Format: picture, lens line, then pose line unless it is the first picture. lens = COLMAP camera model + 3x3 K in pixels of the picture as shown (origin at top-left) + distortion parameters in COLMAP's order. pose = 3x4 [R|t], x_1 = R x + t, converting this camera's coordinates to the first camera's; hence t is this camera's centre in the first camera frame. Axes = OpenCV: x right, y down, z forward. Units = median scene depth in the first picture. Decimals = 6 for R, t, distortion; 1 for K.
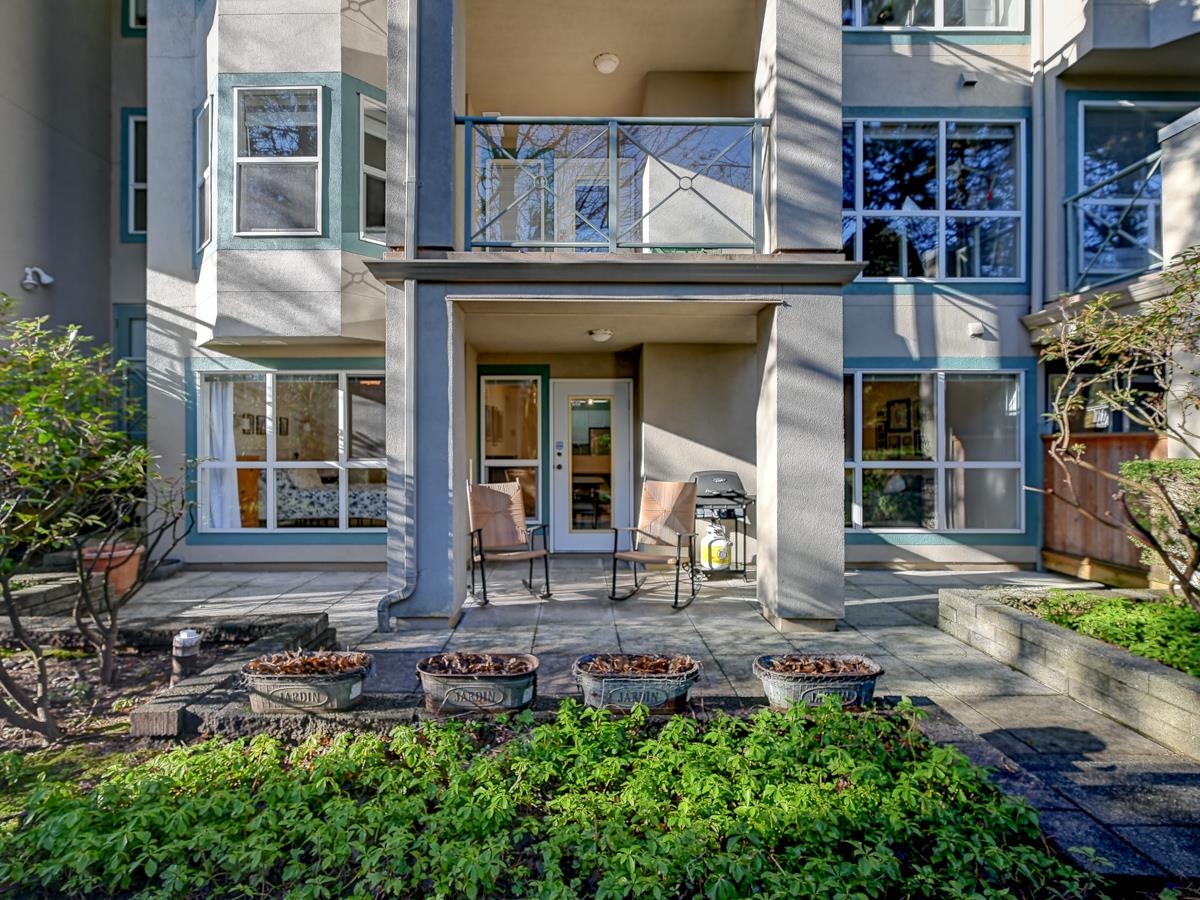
lens RADIAL K [[557.2, 0, 600.0], [0, 557.2, 450.0], [0, 0, 1]] dist [-0.002276, -0.000434]
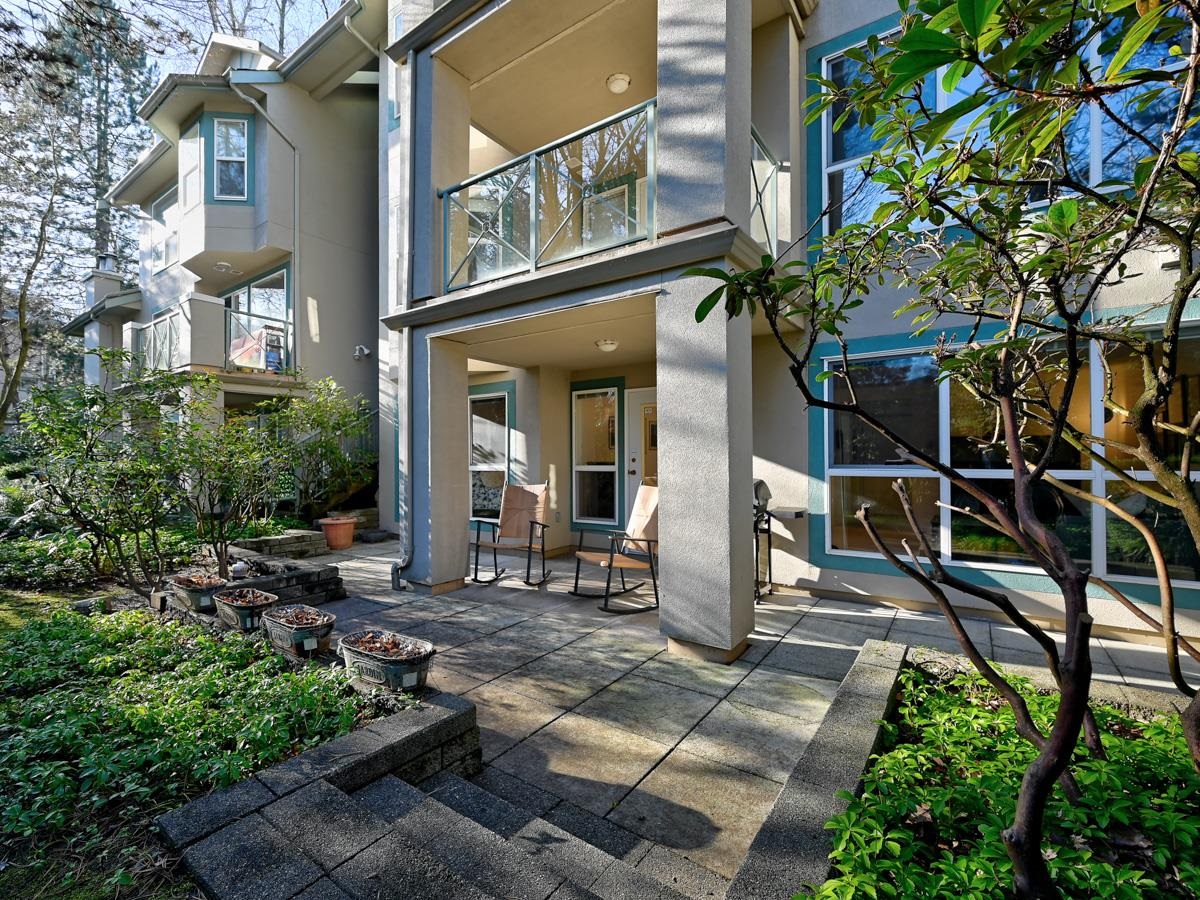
lens RADIAL K [[535.1, 0, 586.3], [0, 535.1, 454.9], [0, 0, 1]] dist [0.000280, 0.000016]
pose [[0.812231, -0.007462, -0.583288, 0.687469], [0.000746, 0.999931, -0.011753, 0.014092], [0.583335, 0.009111, 0.812181, 0.197902]]
